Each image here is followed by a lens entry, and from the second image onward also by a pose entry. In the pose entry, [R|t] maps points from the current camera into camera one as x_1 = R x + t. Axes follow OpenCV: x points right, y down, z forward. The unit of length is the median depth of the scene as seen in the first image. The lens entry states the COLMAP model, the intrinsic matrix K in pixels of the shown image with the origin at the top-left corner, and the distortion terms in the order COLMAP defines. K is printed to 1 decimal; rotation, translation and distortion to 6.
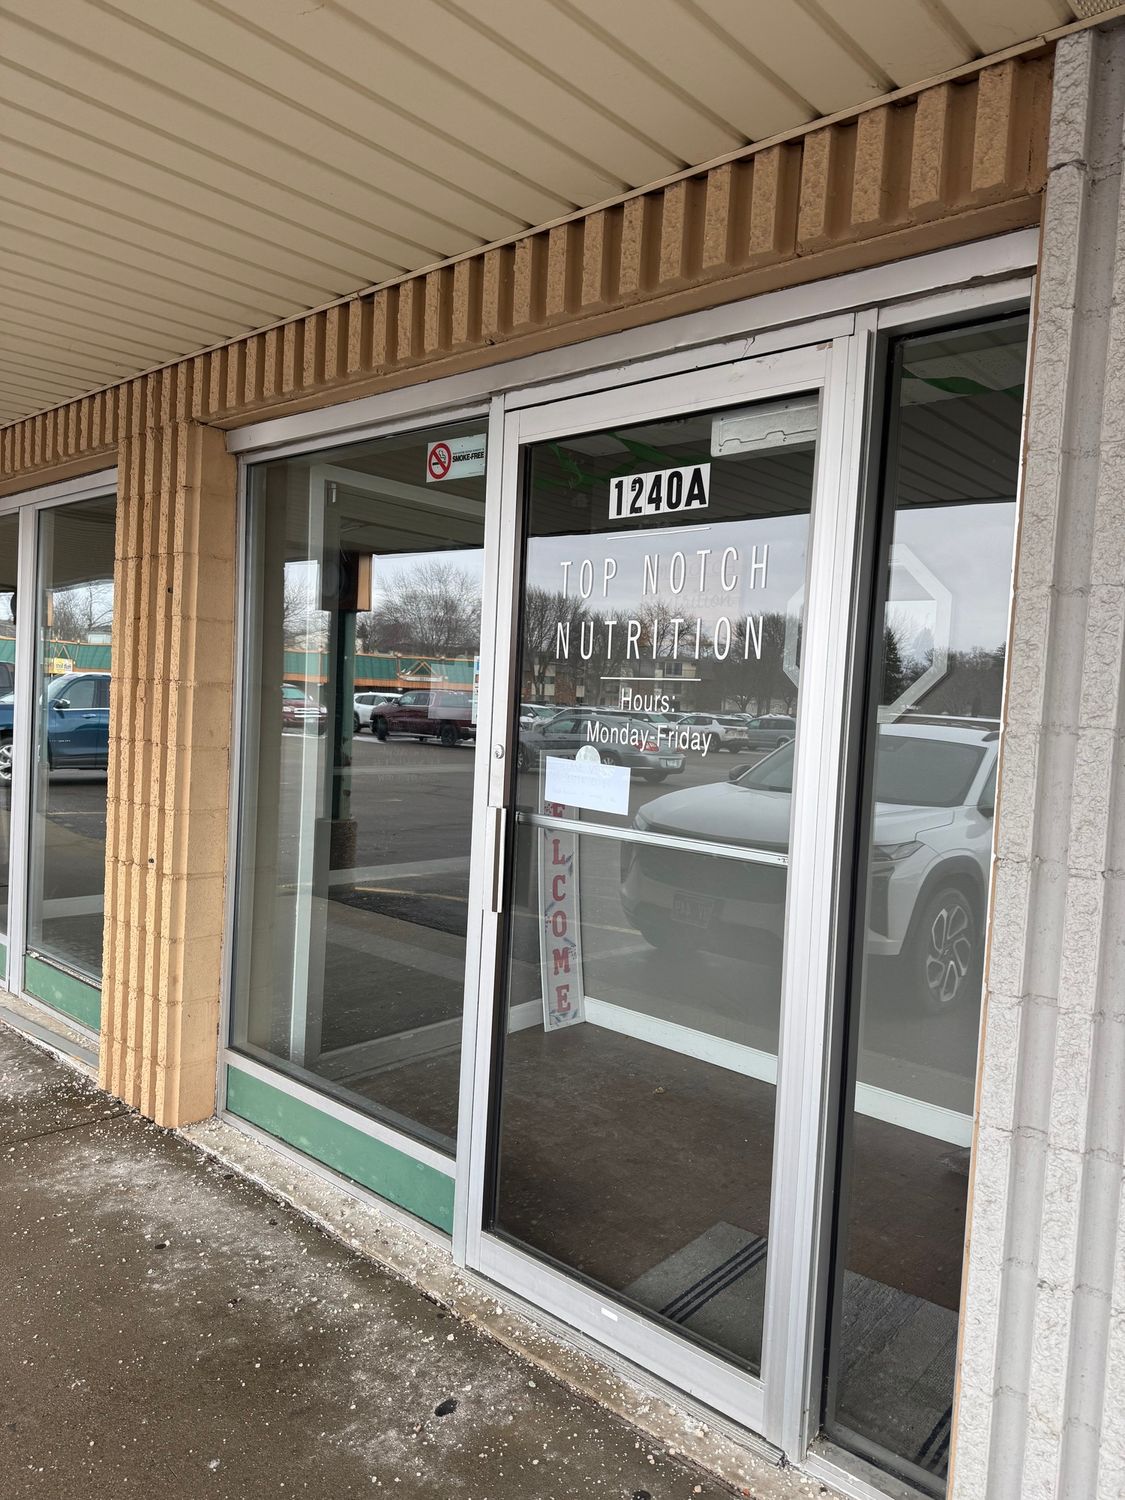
lens RADIAL K [[1050.4, 0, 554.7], [0, 1050.4, 751.1], [0, 0, 1]] dist [0.036470, -0.042337]
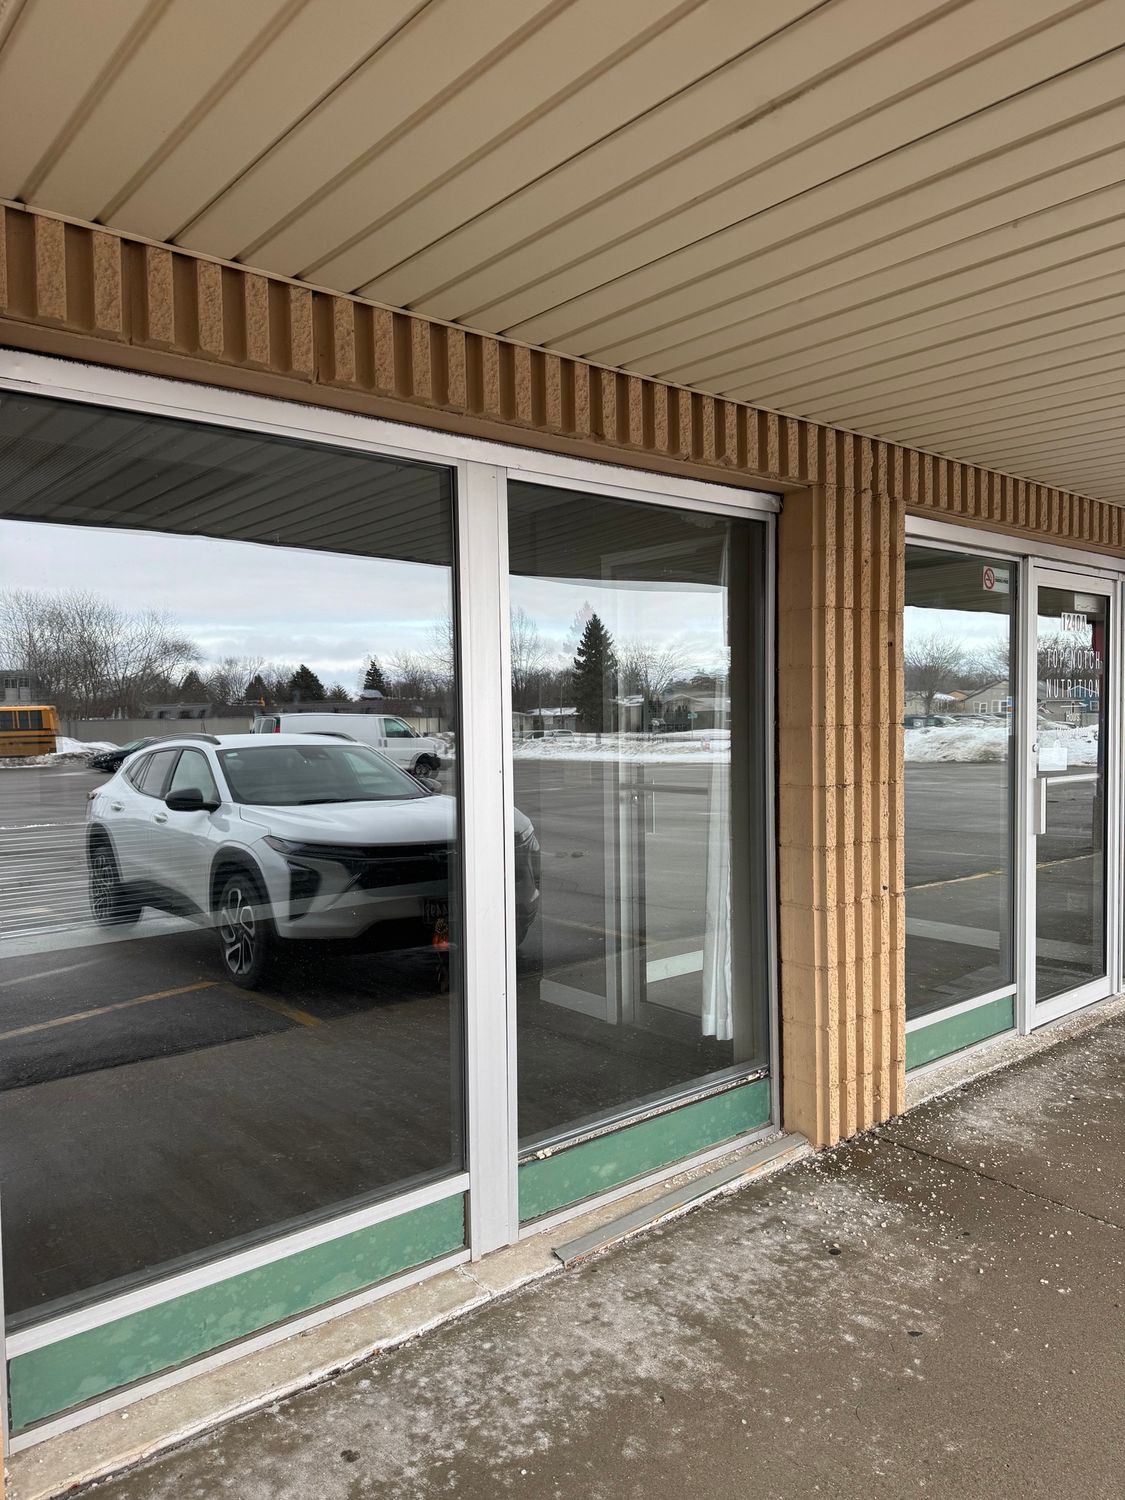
lens RADIAL K [[1050.4, 0, 554.7], [0, 1050.4, 751.1], [0, 0, 1]] dist [0.036470, -0.042337]
pose [[0.126621, -0.085937, 0.988222, -1.718707], [0.068885, 0.994597, 0.077665, -0.169574], [-0.989556, 0.058239, 0.131857, 1.358867]]
